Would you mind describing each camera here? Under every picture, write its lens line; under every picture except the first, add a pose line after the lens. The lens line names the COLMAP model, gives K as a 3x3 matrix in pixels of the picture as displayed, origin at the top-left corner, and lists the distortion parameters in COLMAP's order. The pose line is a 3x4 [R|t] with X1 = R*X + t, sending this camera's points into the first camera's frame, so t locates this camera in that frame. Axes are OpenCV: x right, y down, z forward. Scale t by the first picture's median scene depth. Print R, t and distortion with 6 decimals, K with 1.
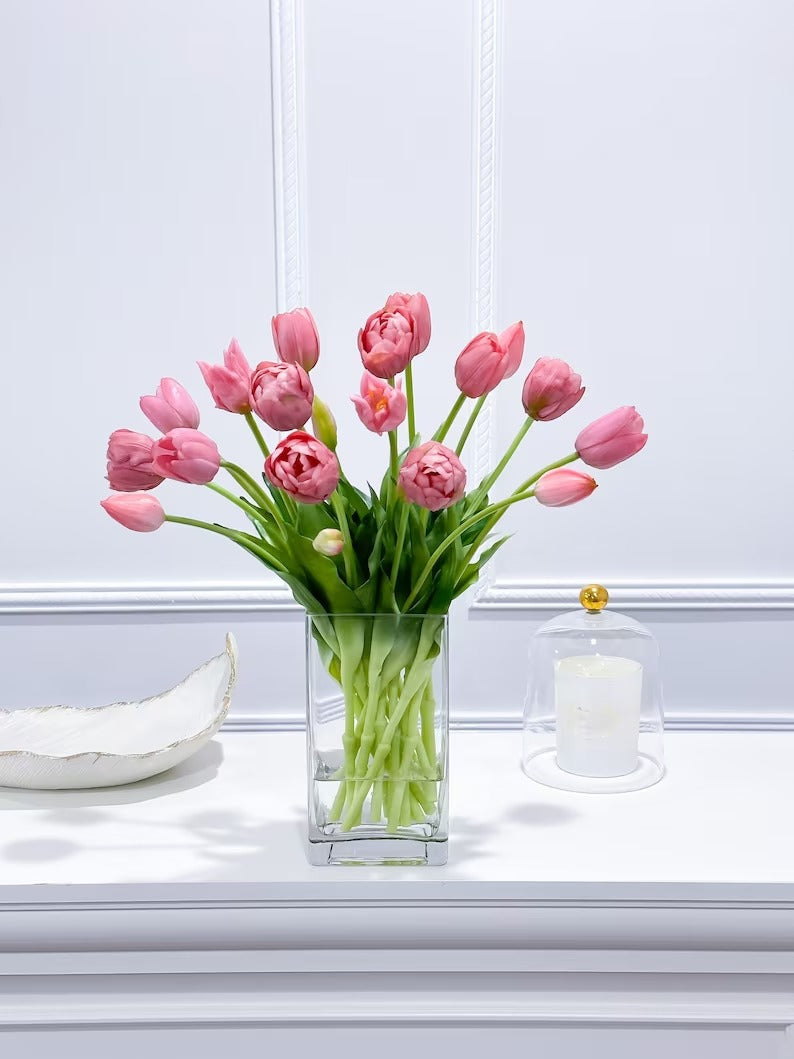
lens RADIAL K [[1572.4, 0, 397.0], [0, 1572.4, 529.5], [0, 0, 1]] dist [0.225534, -1.029099]
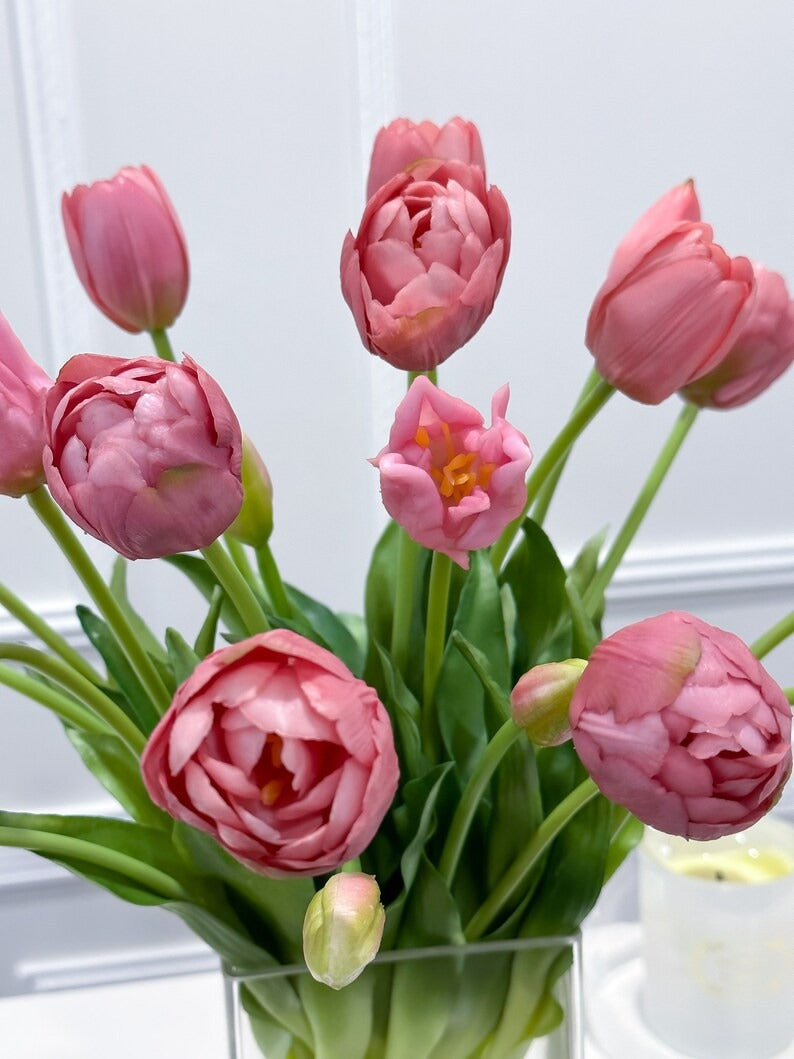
lens RADIAL K [[1572.4, 0, 397.0], [0, 1572.4, 529.5], [0, 0, 1]] dist [0.225534, -1.029099]
pose [[0.983363, -0.079639, 0.163263, -0.075783], [0.060006, 0.990733, 0.121848, -0.105609], [-0.171454, -0.110024, 0.979029, 0.657974]]
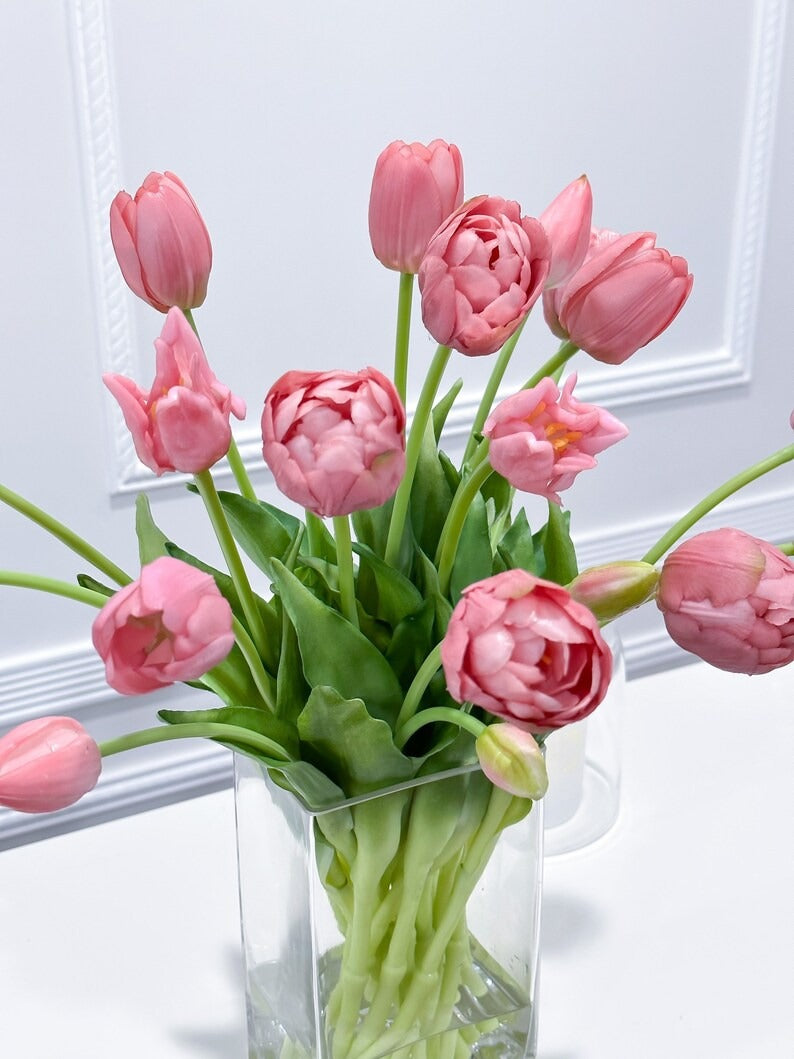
lens RADIAL K [[1572.4, 0, 397.0], [0, 1572.4, 529.5], [0, 0, 1]] dist [0.225534, -1.029099]
pose [[0.877948, -0.183836, 0.442054, -0.256020], [0.075022, 0.964759, 0.252213, -0.170191], [-0.472842, -0.188266, 0.860800, 0.596931]]
